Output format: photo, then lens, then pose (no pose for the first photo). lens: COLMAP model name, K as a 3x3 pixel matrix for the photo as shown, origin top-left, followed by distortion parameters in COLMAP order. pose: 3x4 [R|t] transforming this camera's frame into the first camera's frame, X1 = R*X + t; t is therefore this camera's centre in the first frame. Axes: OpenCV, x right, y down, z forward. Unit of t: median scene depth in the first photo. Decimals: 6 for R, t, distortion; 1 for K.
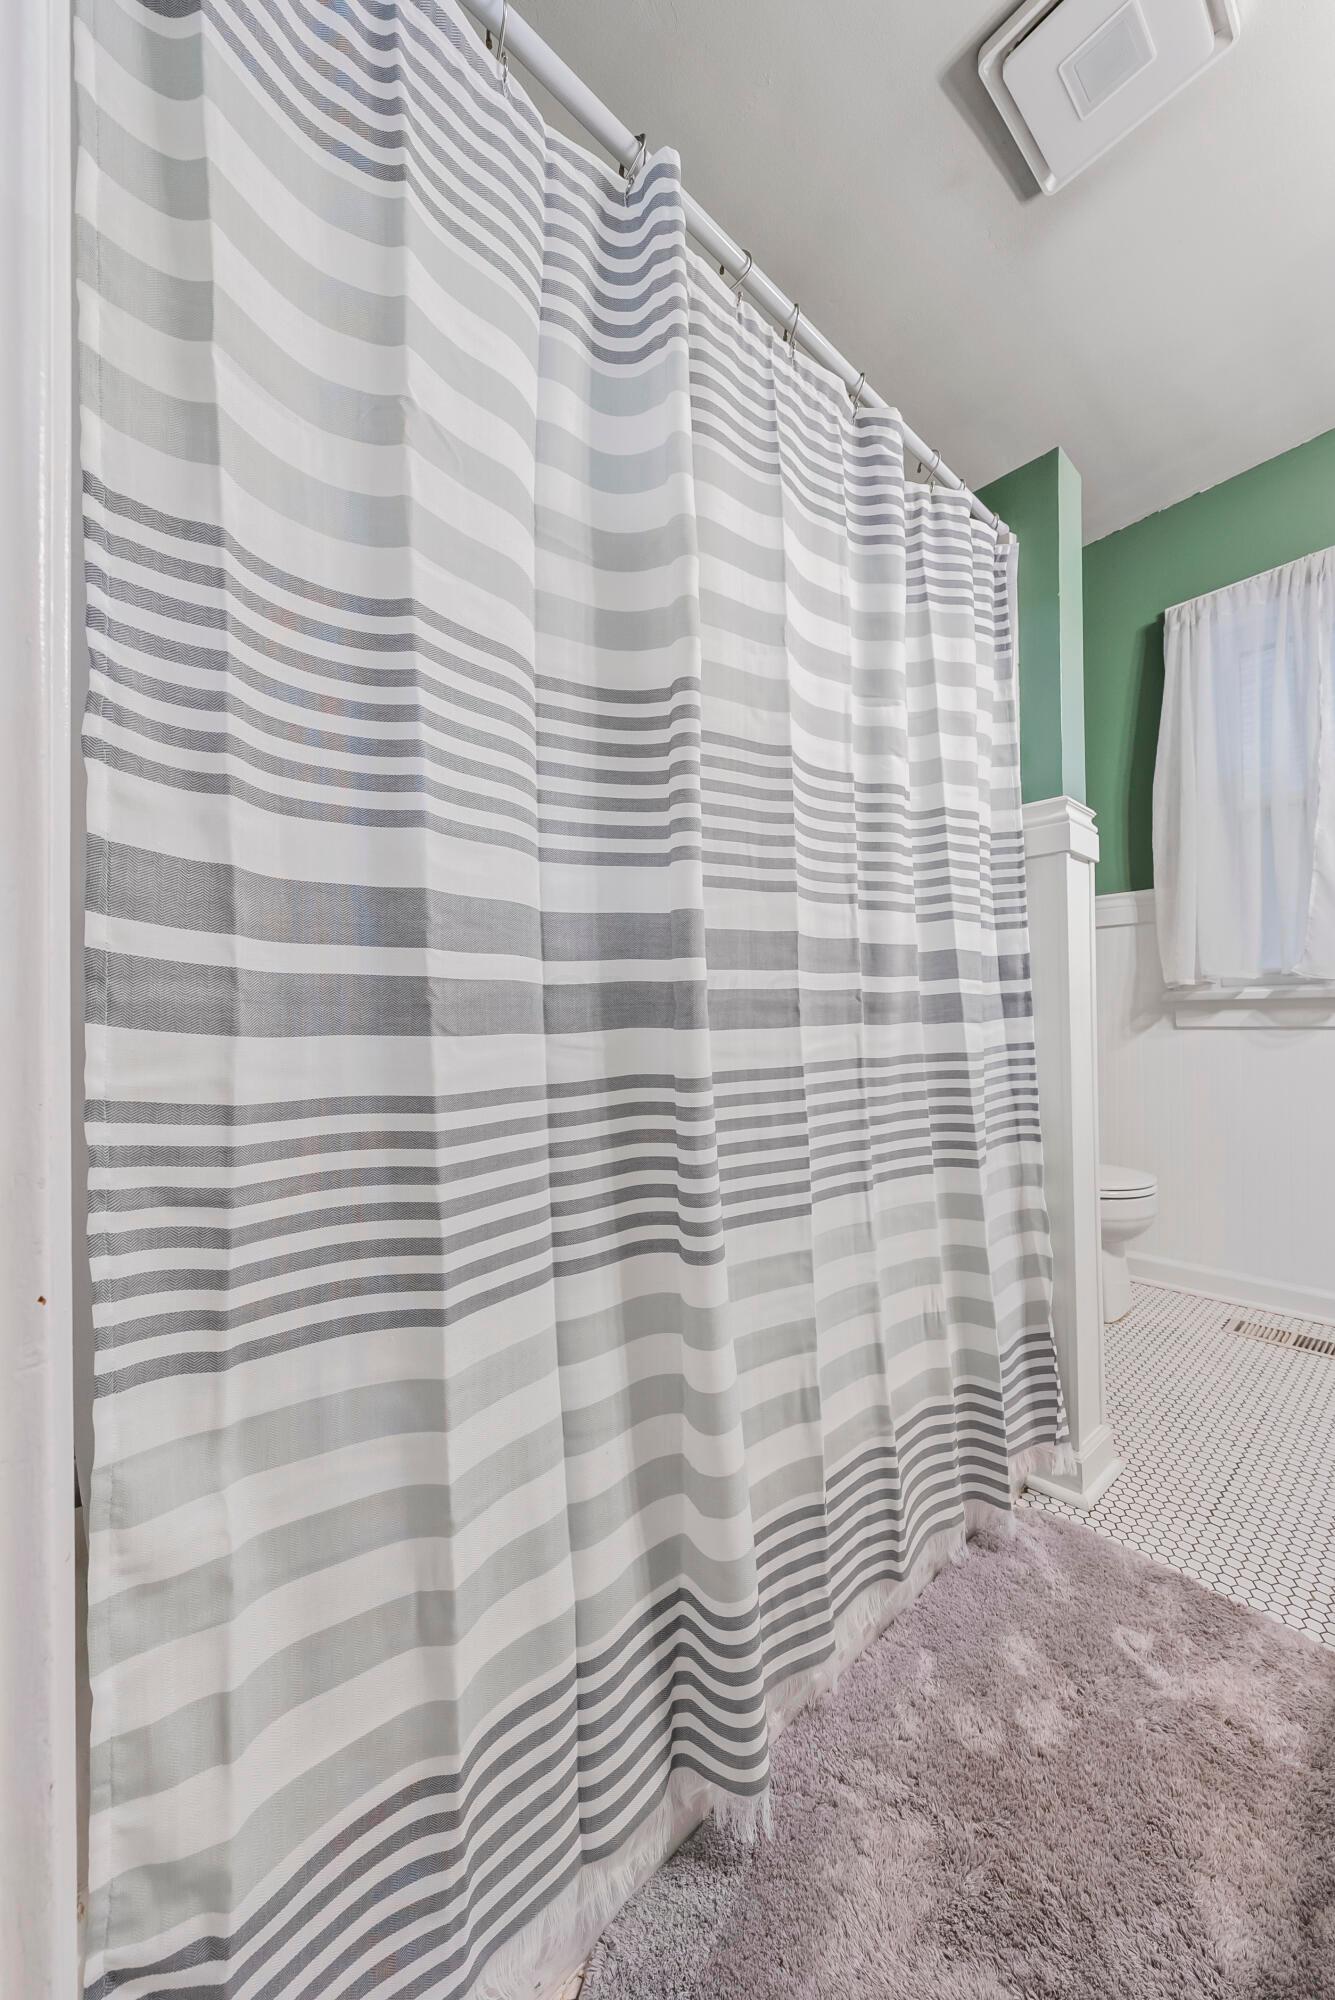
lens RADIAL K [[701.7, 0, 667.5], [0, 701.7, 1000.0], [0, 0, 1]] dist [-0.011022, -0.000028]
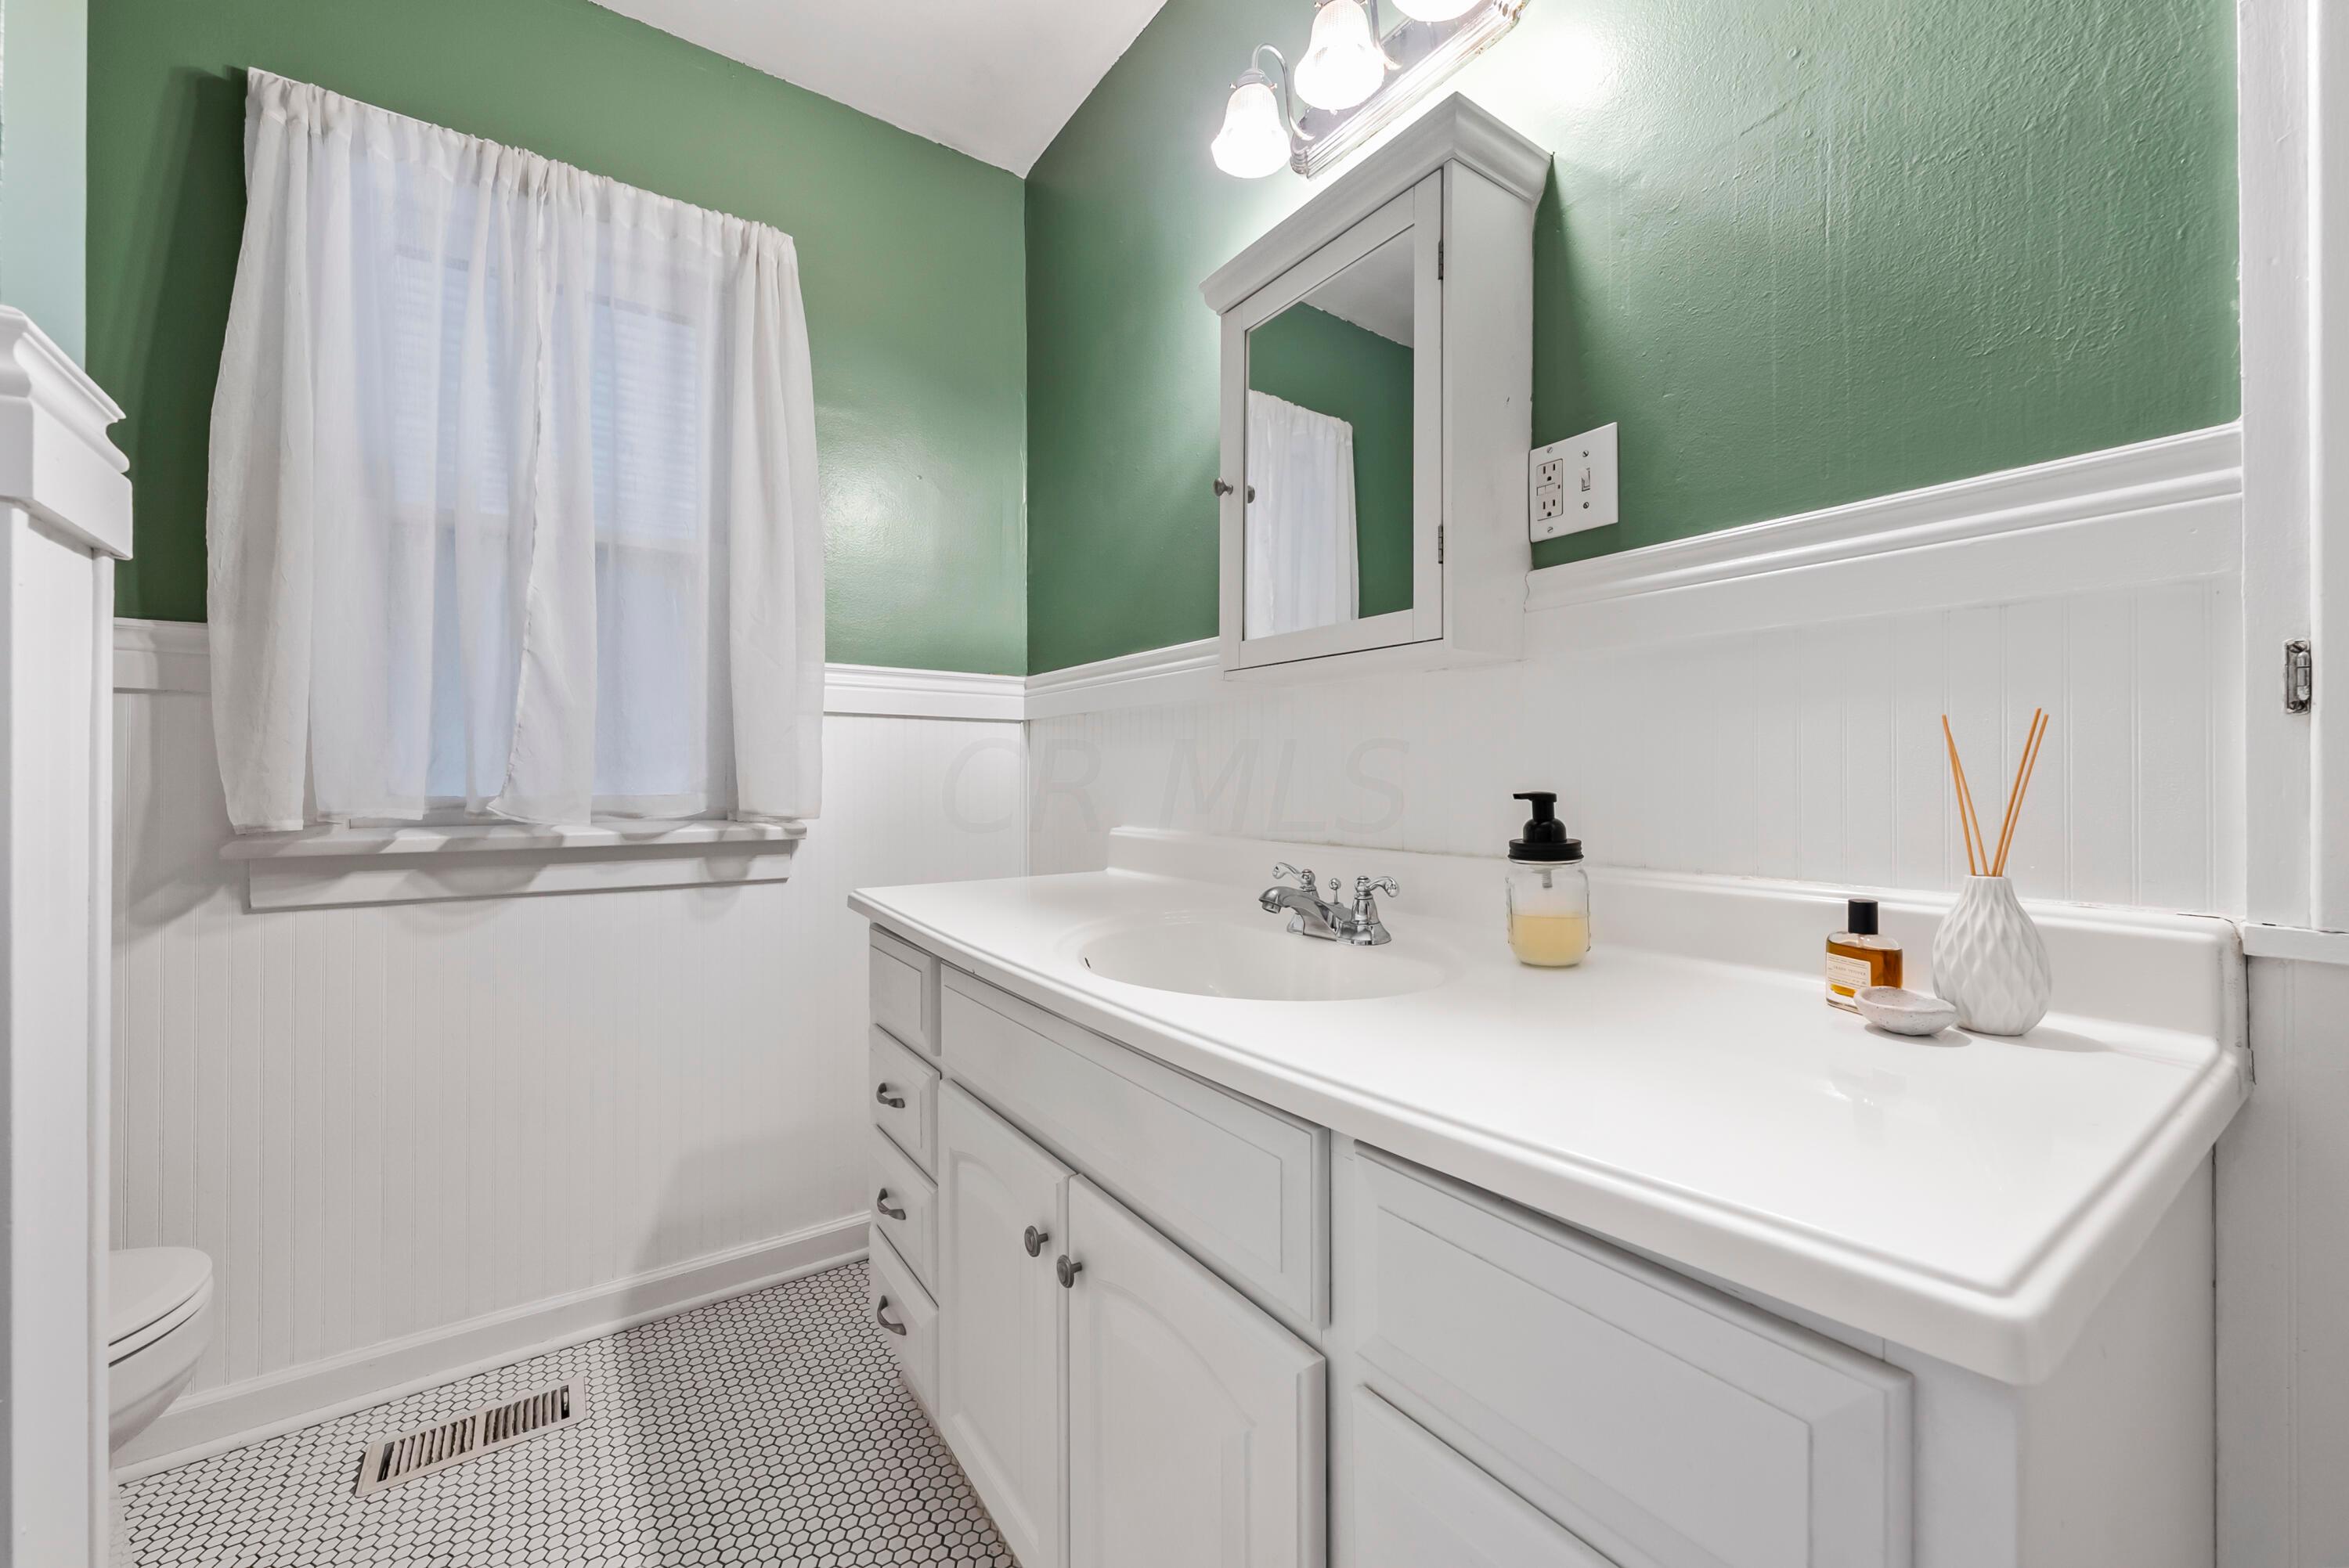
lens RADIAL K [[886.9, 0, 1174.5], [0, 886.9, 784.0], [0, 0, 1]] dist [-0.000338, 0.000280]
pose [[0.076601, 0.010765, 0.997004, 0.155708], [-0.028034, 0.999570, -0.008639, -0.067808], [-0.996668, -0.027288, 0.076870, 0.313524]]
